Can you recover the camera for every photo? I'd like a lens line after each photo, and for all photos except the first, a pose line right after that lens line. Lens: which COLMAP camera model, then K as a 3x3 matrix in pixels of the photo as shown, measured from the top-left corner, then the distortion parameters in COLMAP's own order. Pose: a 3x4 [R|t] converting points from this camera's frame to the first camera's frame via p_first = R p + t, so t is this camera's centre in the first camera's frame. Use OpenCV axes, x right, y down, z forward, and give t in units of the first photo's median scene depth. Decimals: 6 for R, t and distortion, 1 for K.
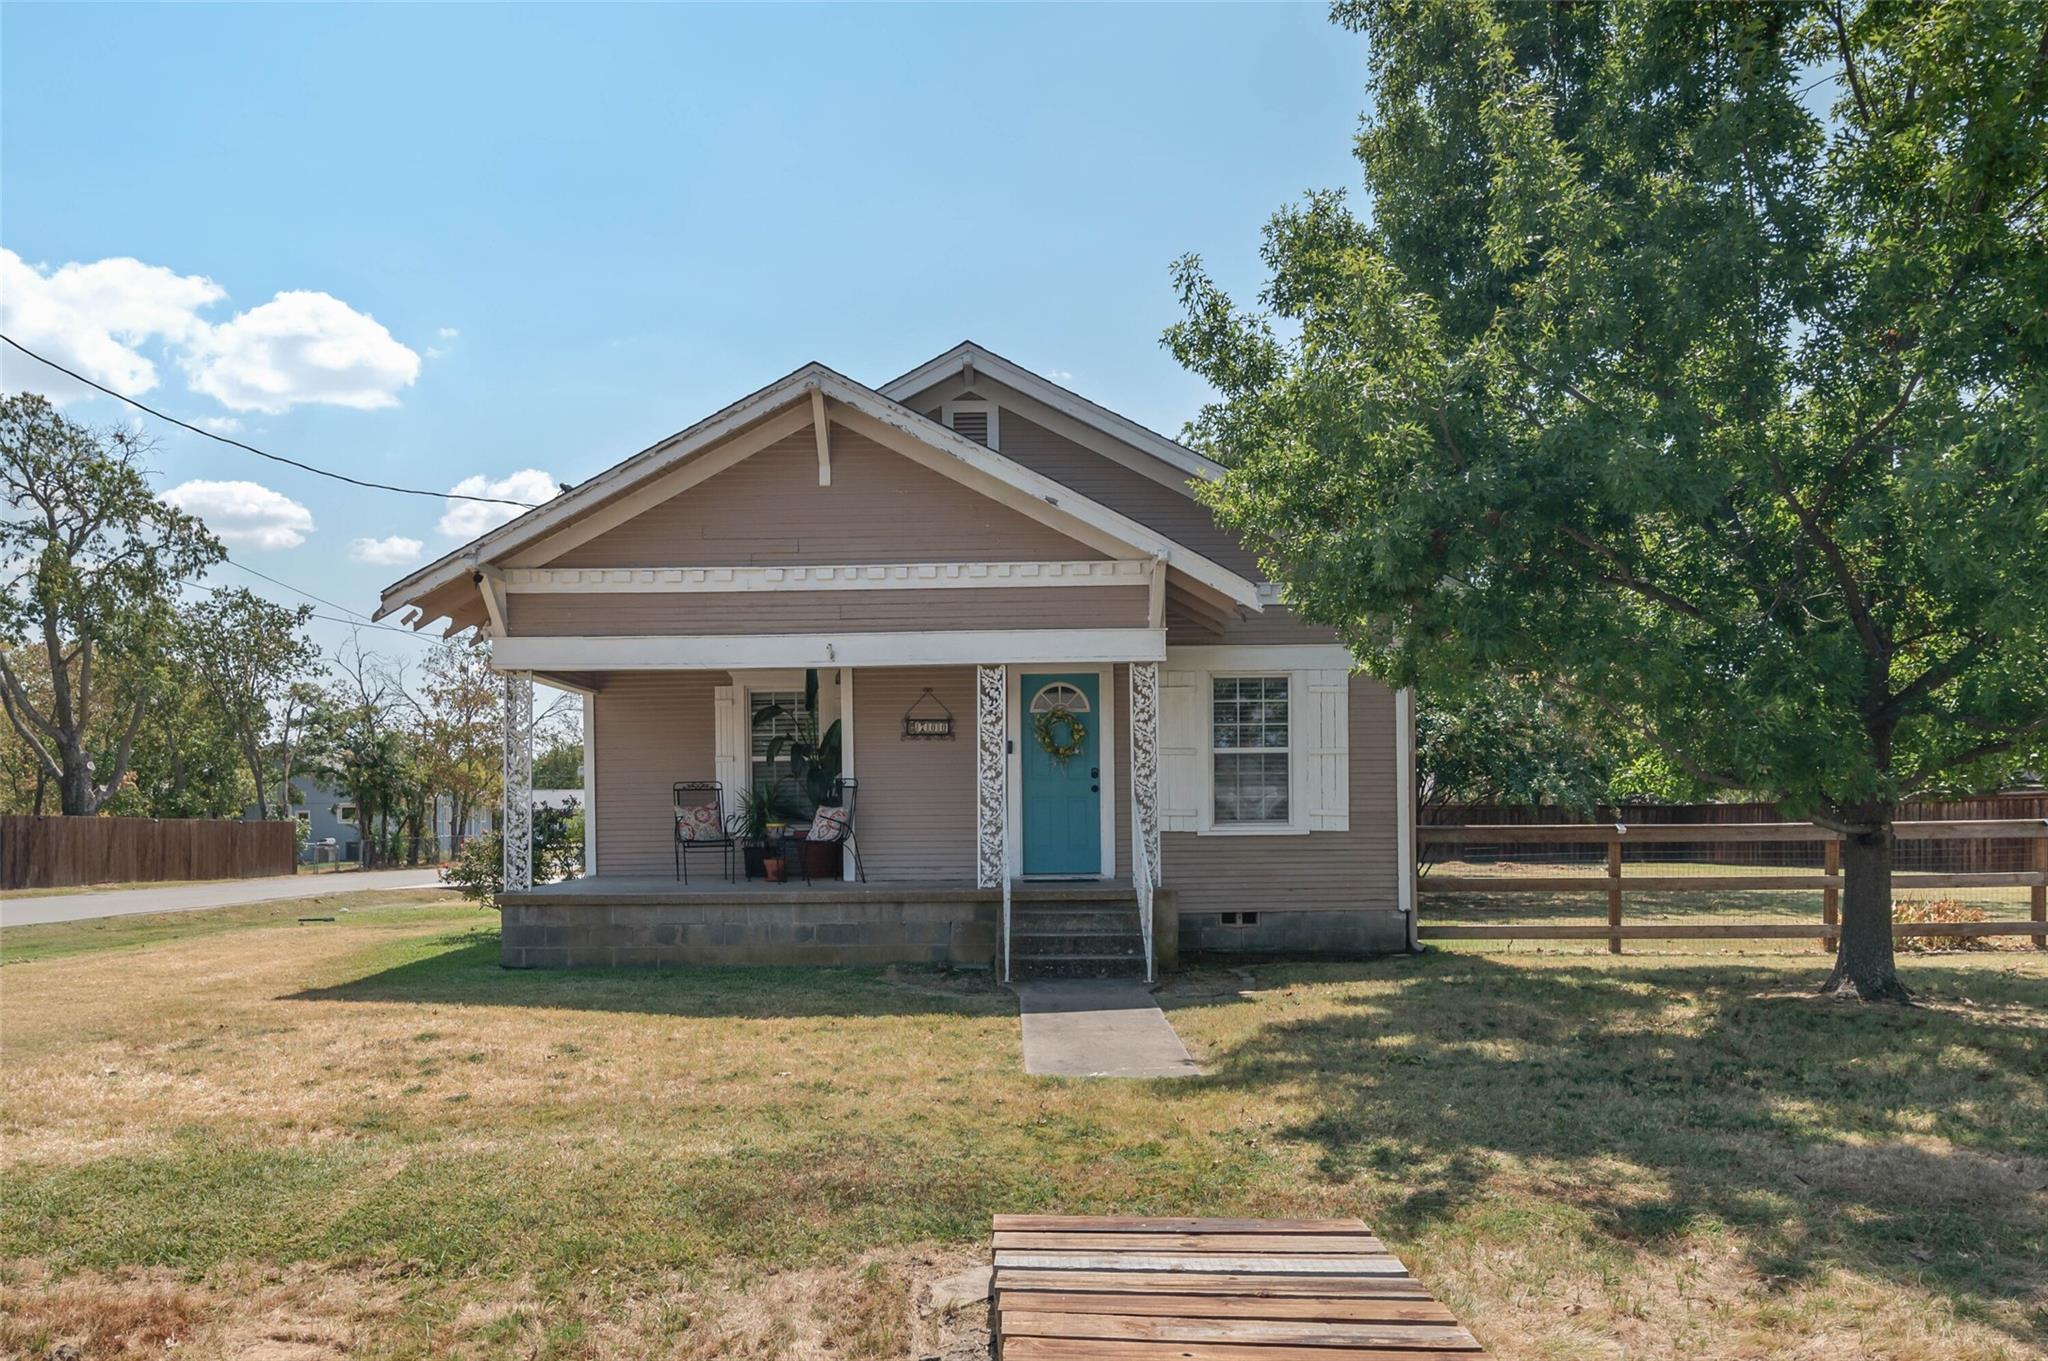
lens RADIAL K [[959.9, 0, 1027.6], [0, 959.9, 662.5], [0, 0, 1]] dist [-0.001886, -0.000983]
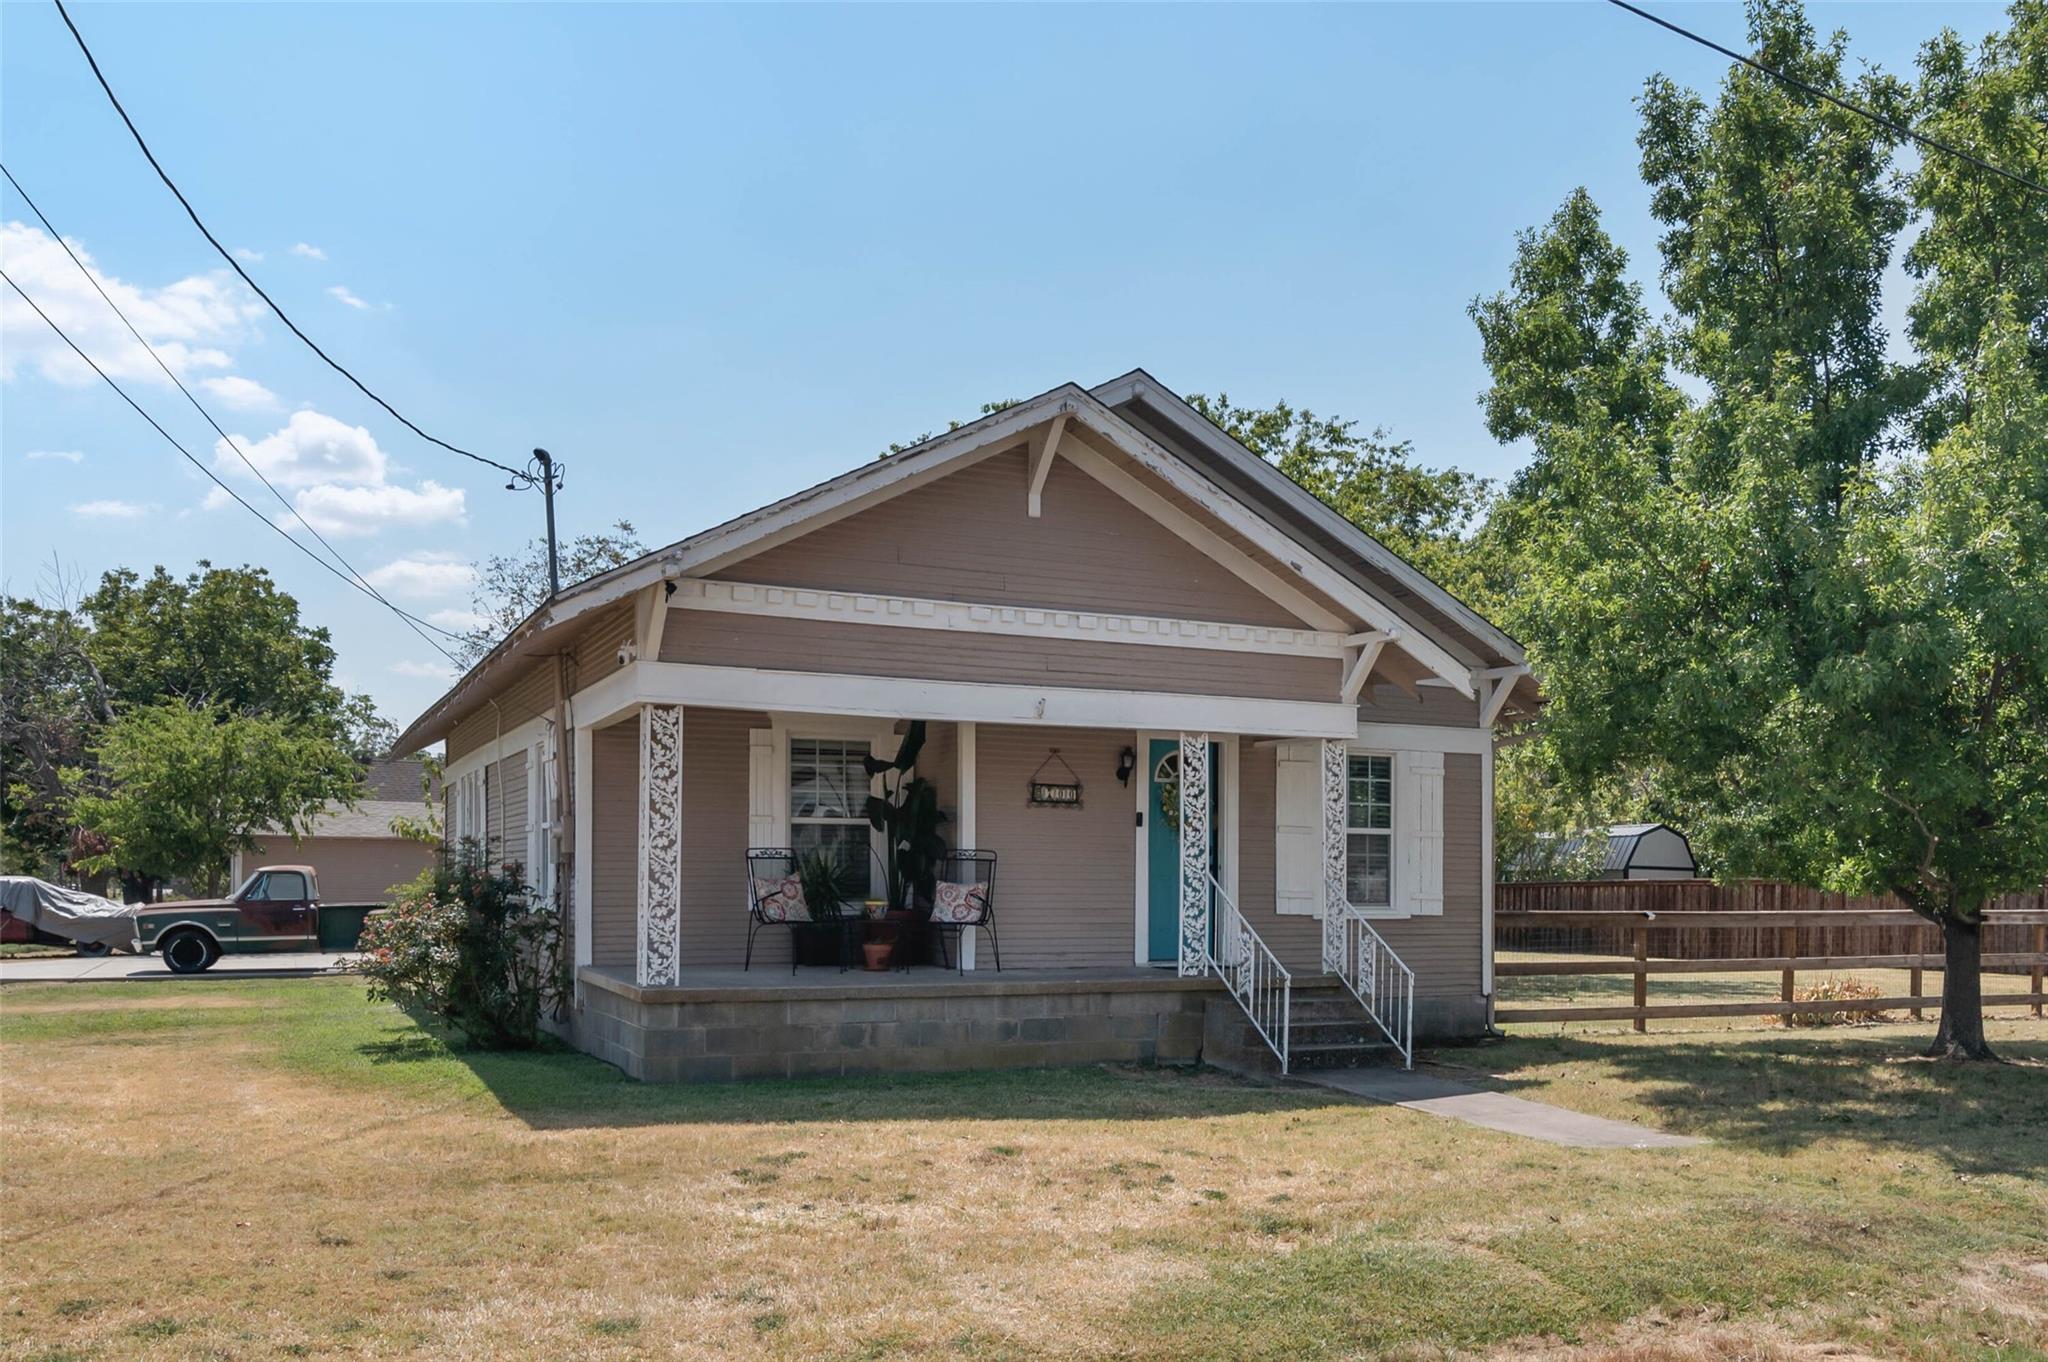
lens RADIAL K [[1177.3, 0, 1024.0], [0, 1177.3, 681.0], [0, 0, 1]] dist [-0.002927, -0.000641]
pose [[0.942204, 0.072779, 0.327039, -0.559722], [-0.067729, 0.997343, -0.026820, -0.005193], [-0.328122, 0.003120, 0.944630, -0.011838]]
